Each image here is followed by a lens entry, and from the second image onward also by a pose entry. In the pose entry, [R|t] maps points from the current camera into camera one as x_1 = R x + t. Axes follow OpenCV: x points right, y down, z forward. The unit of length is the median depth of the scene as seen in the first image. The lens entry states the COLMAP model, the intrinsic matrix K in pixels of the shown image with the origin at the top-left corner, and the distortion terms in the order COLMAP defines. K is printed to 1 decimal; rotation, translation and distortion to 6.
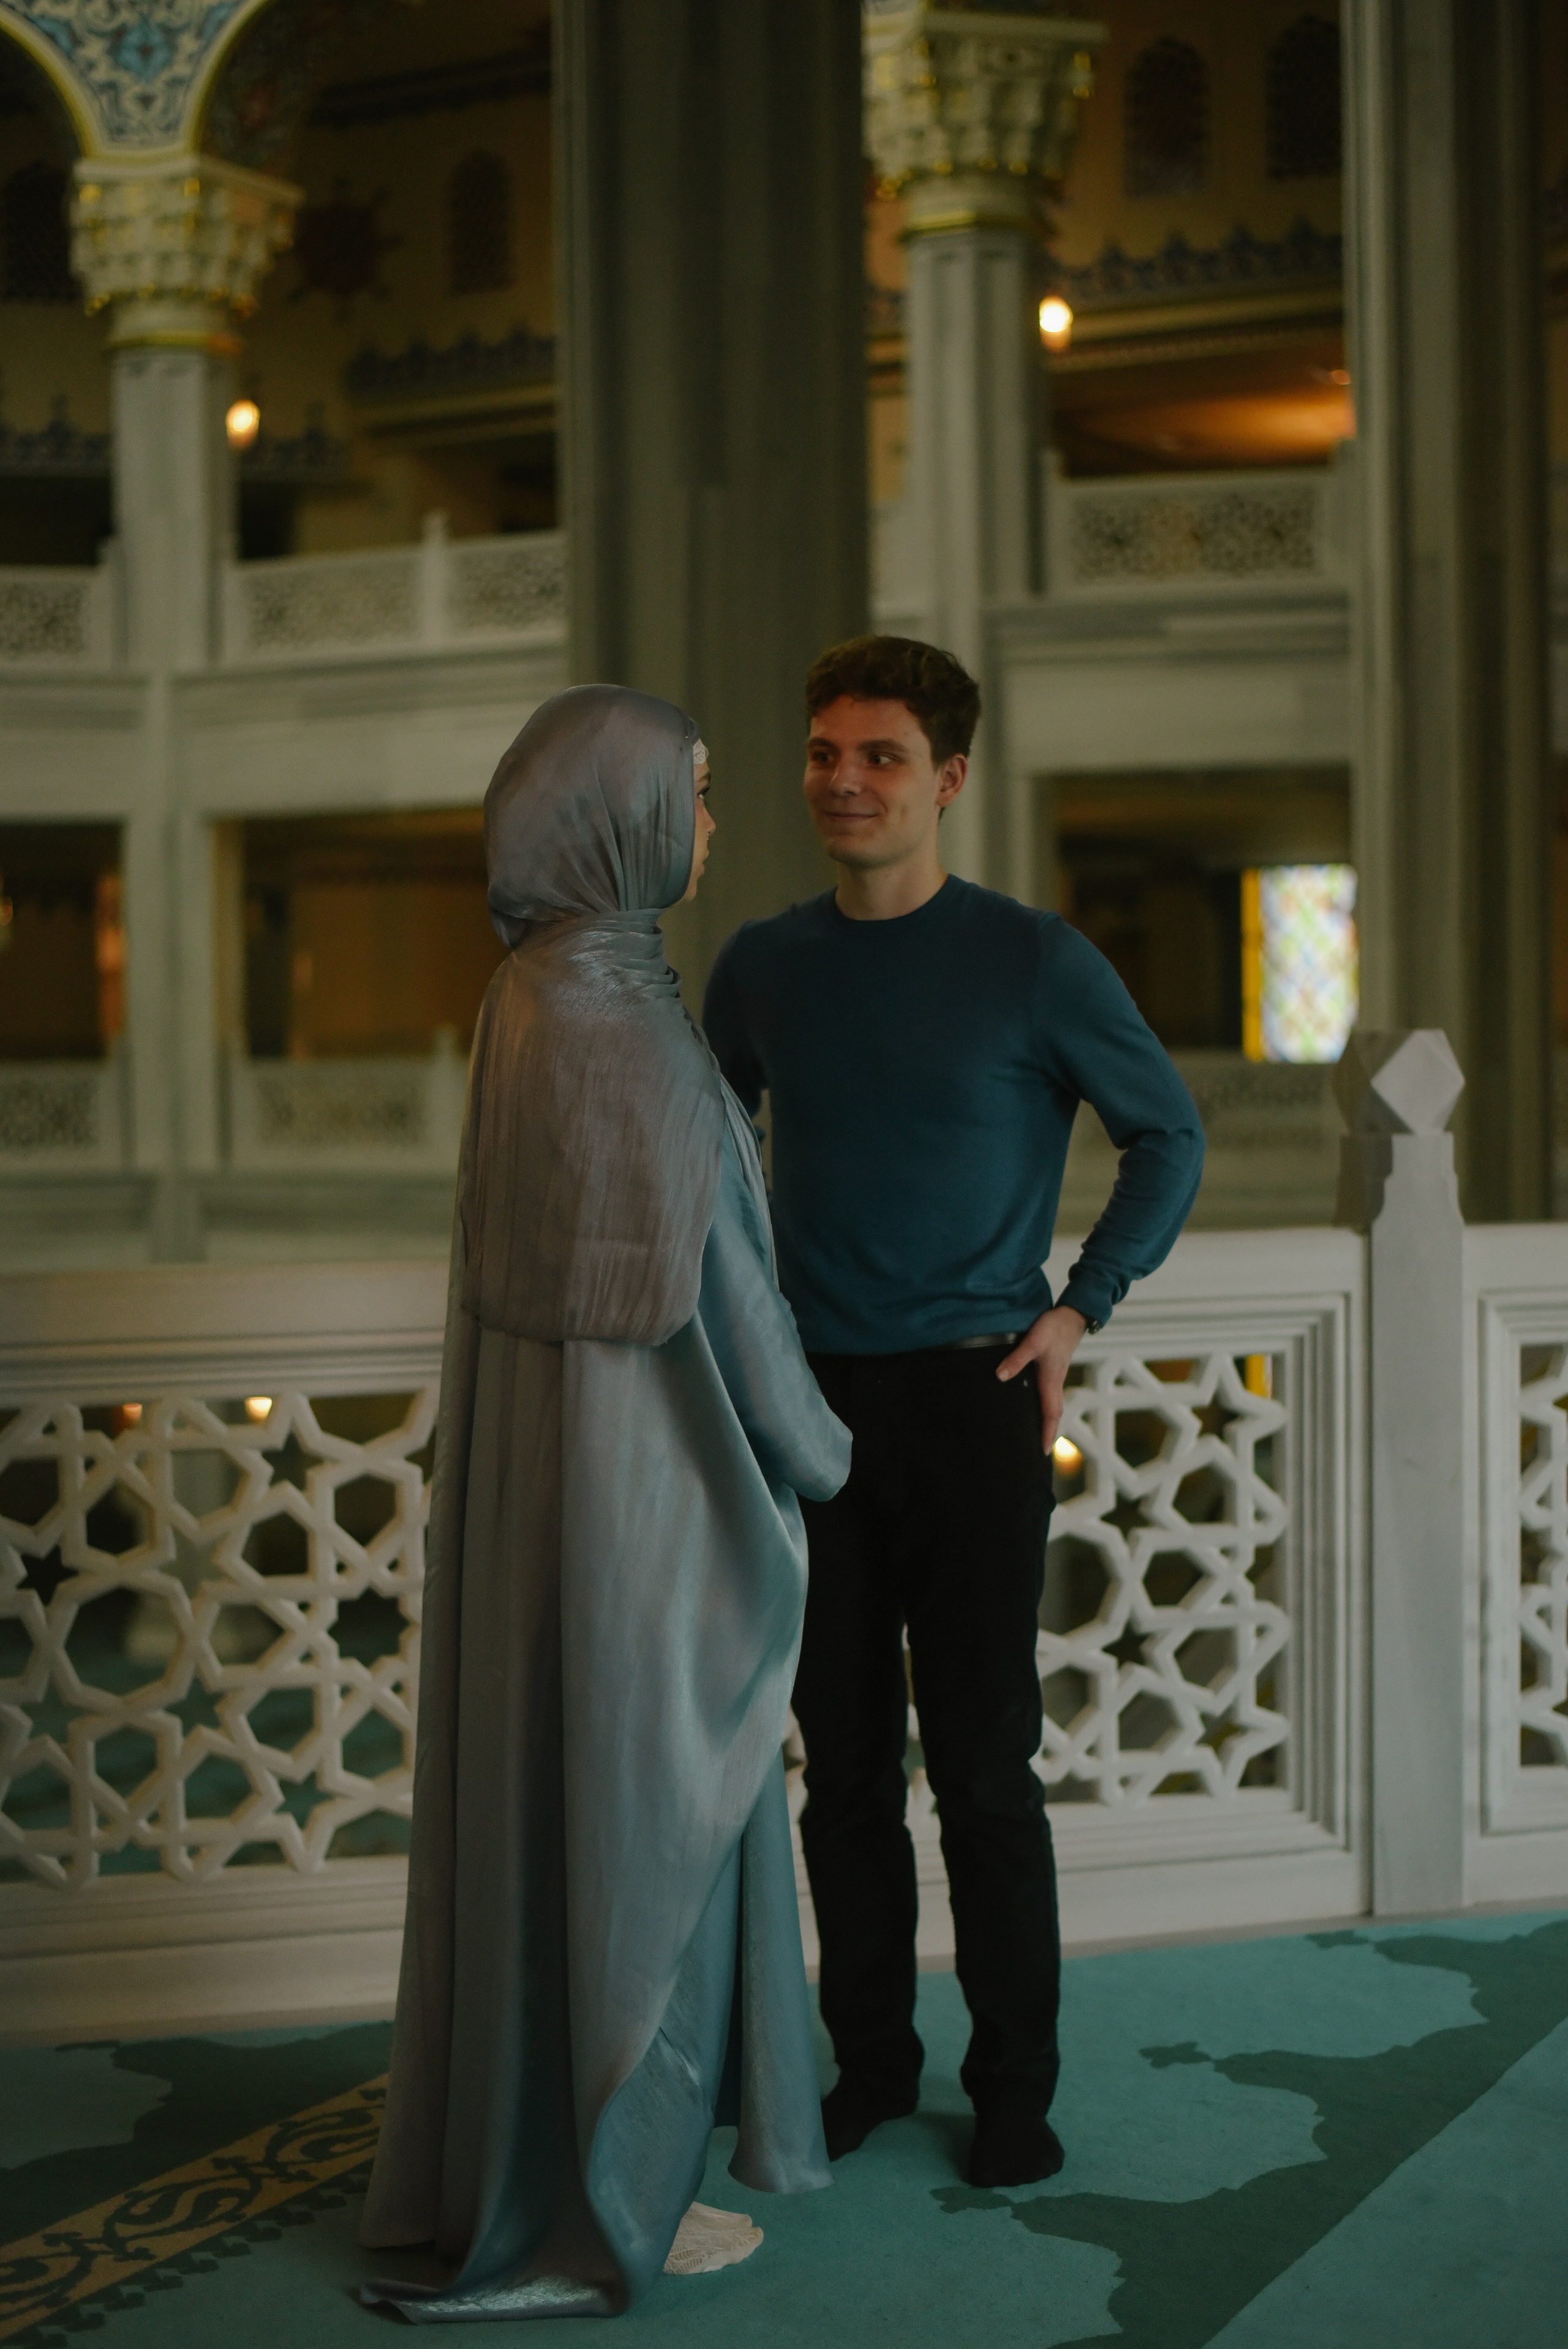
lens RADIAL K [[3449.7, 0, 781.6], [0, 3449.7, 1186.3], [0, 0, 1]] dist [-0.118708, 0.131660]
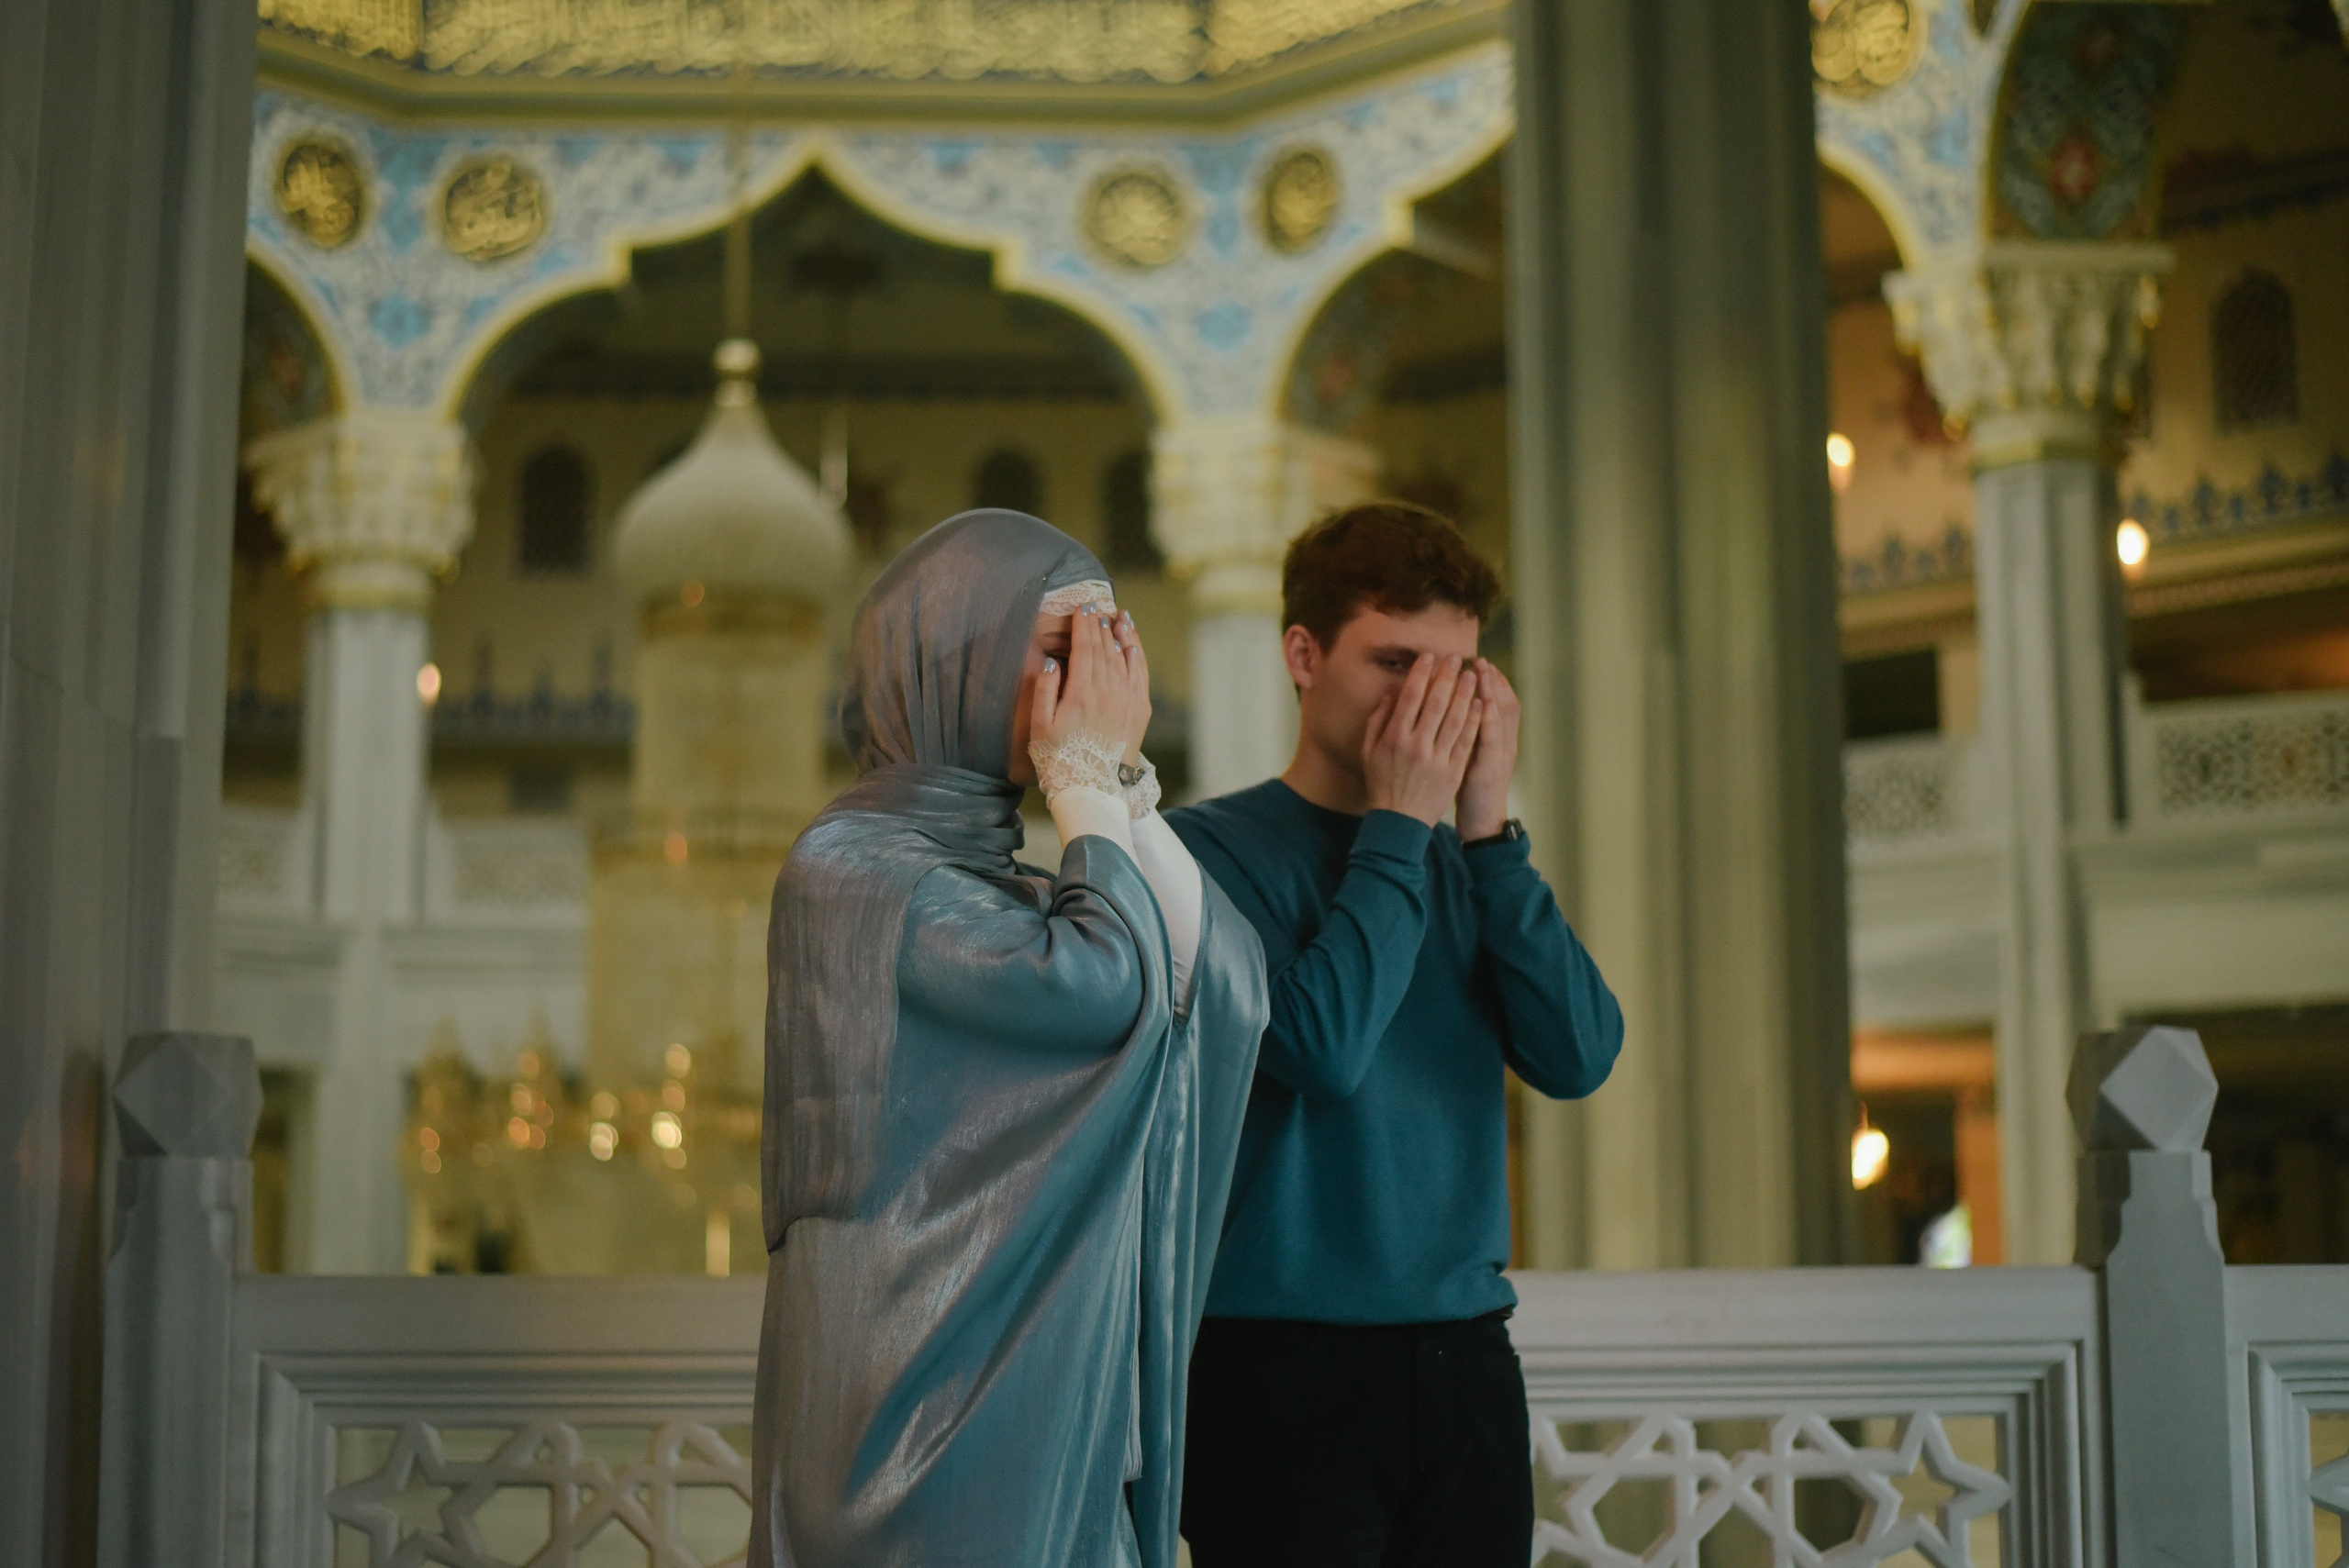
lens RADIAL K [[3449.6, 0, 1174.5], [0, 3449.6, 784.0], [0, 0, 1]] dist [-0.118708, 0.131660]
pose [[0.975261, -0.023803, -0.219770, 0.132311], [-0.021314, 0.979428, -0.200666, 0.067696], [0.220025, 0.200386, 0.954691, 0.132086]]
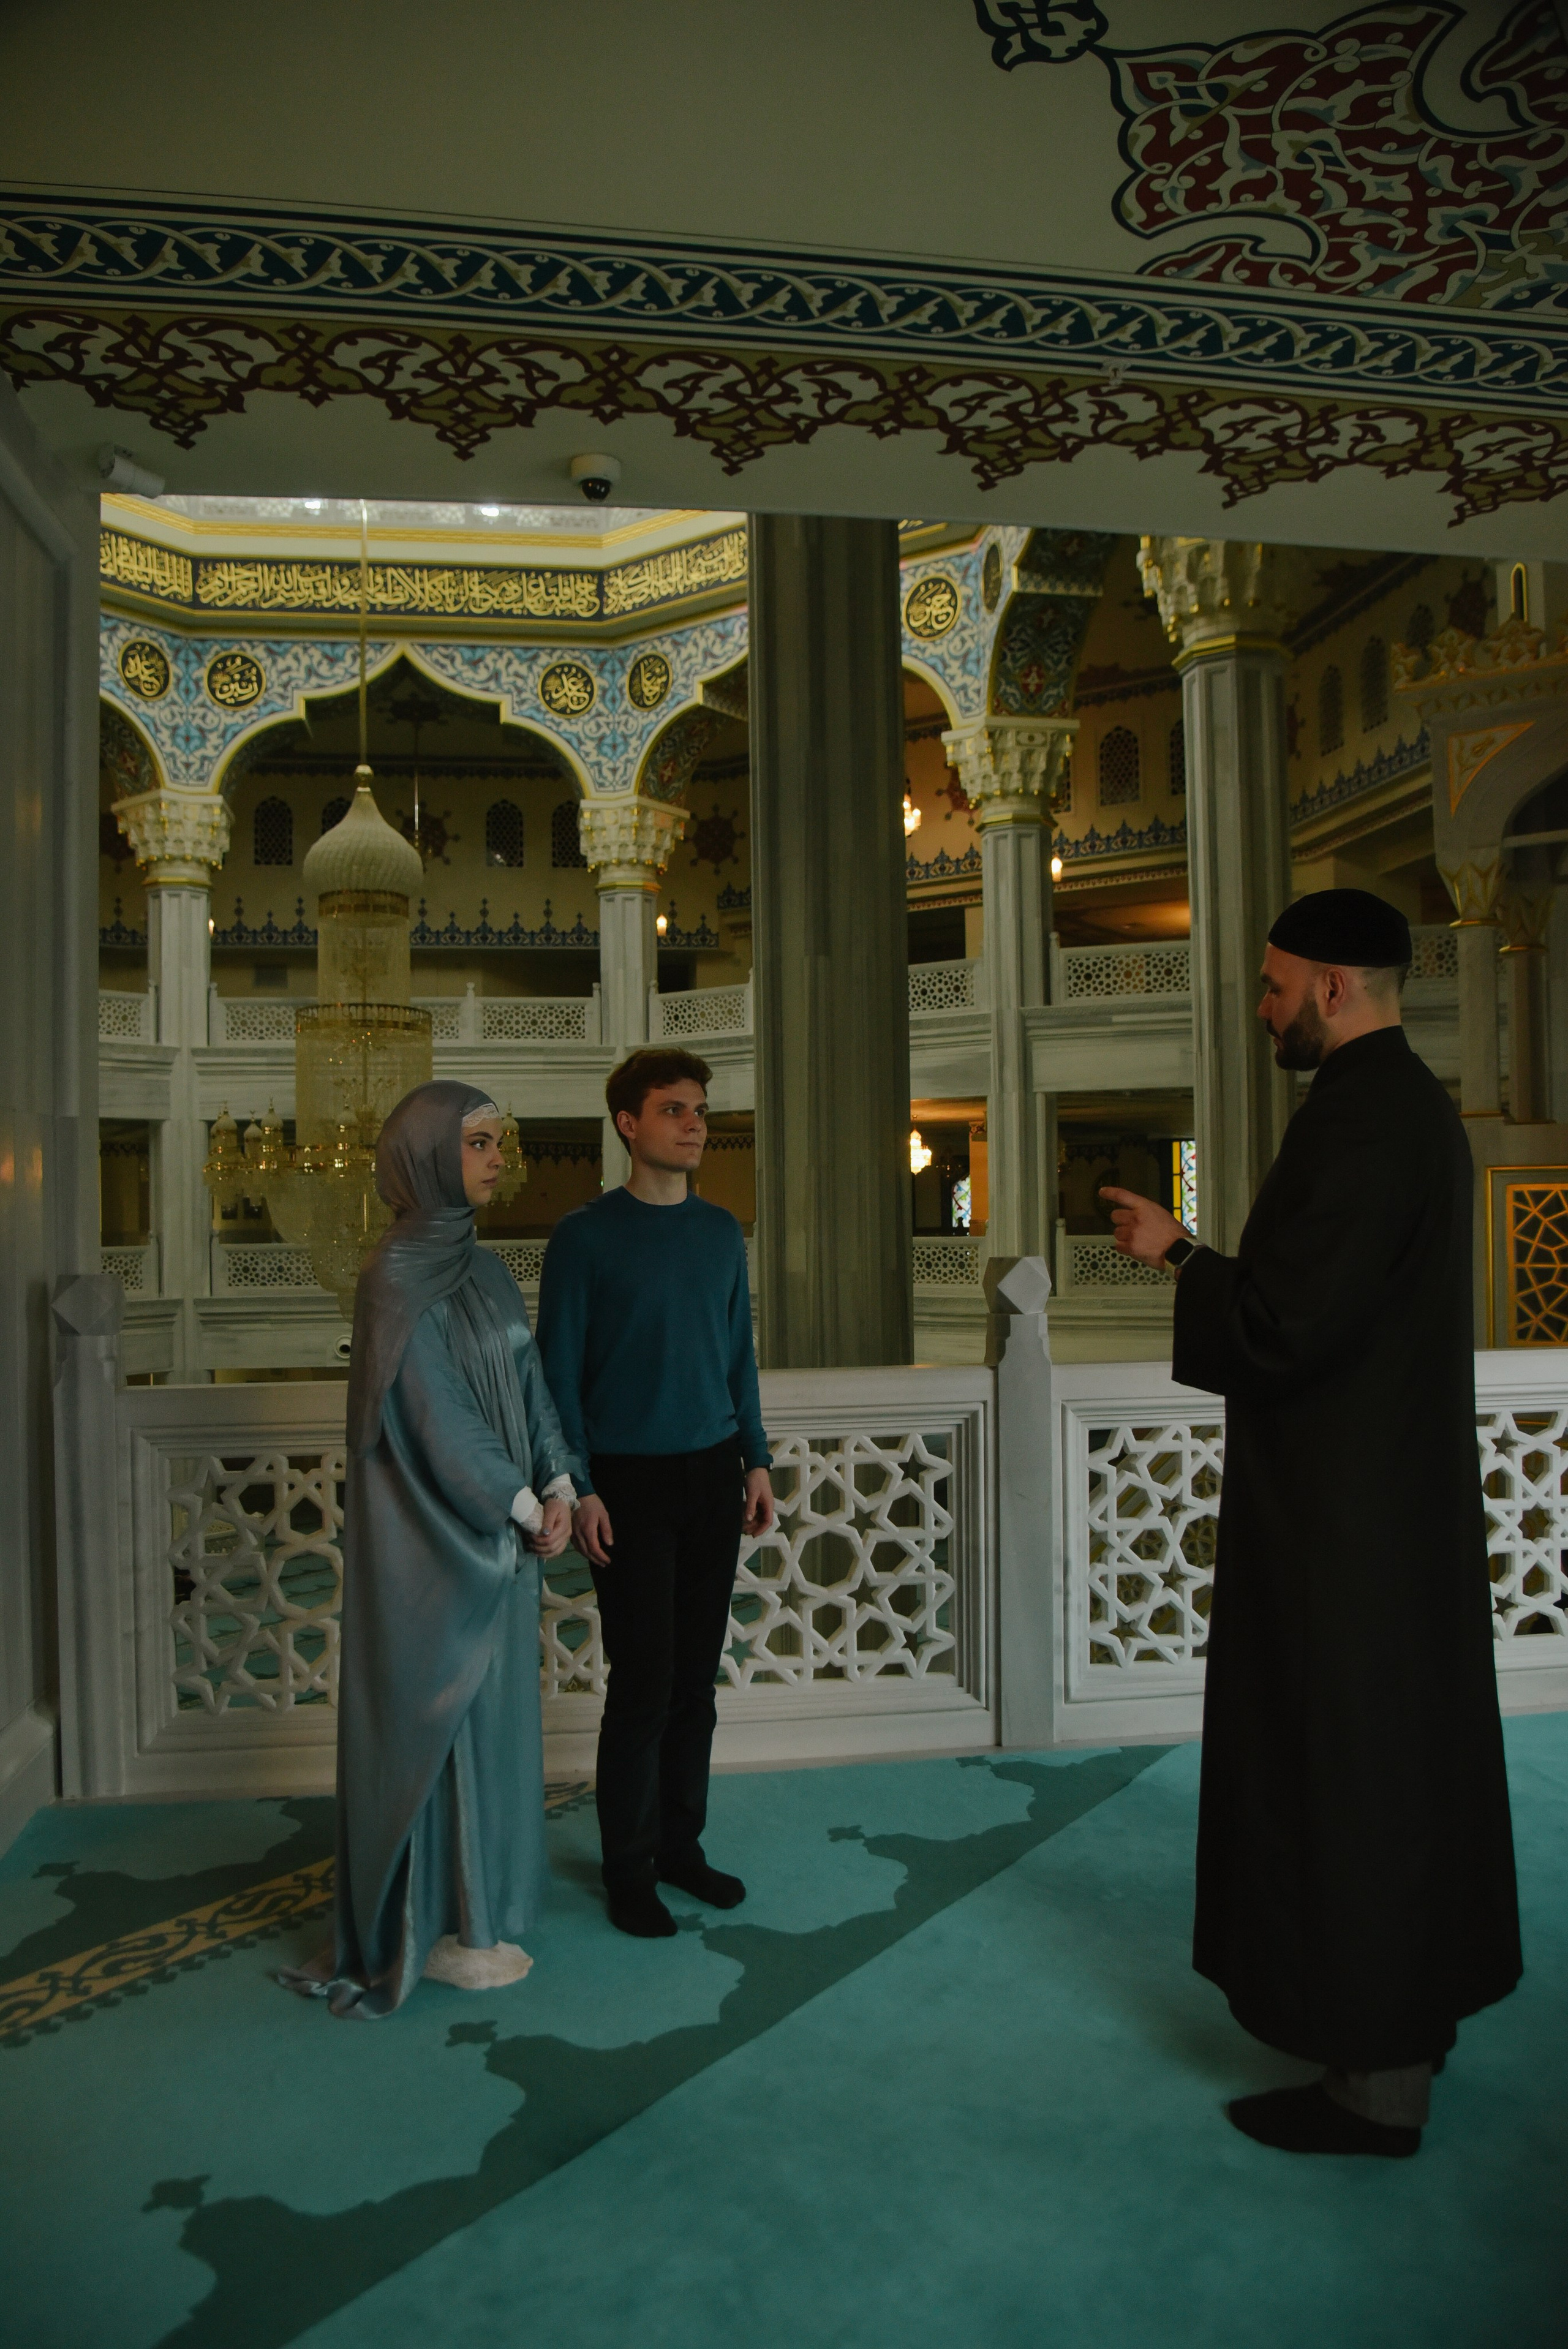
lens RADIAL K [[1694.3, 0, 777.1], [0, 1694.3, 1193.1], [0, 0, 1]] dist [-0.108803, 0.096104]
pose [[0.993313, -0.001370, -0.115448, 0.154534], [-0.005417, 0.998275, -0.058457, -0.025281], [0.115329, 0.058692, 0.991592, 0.093169]]
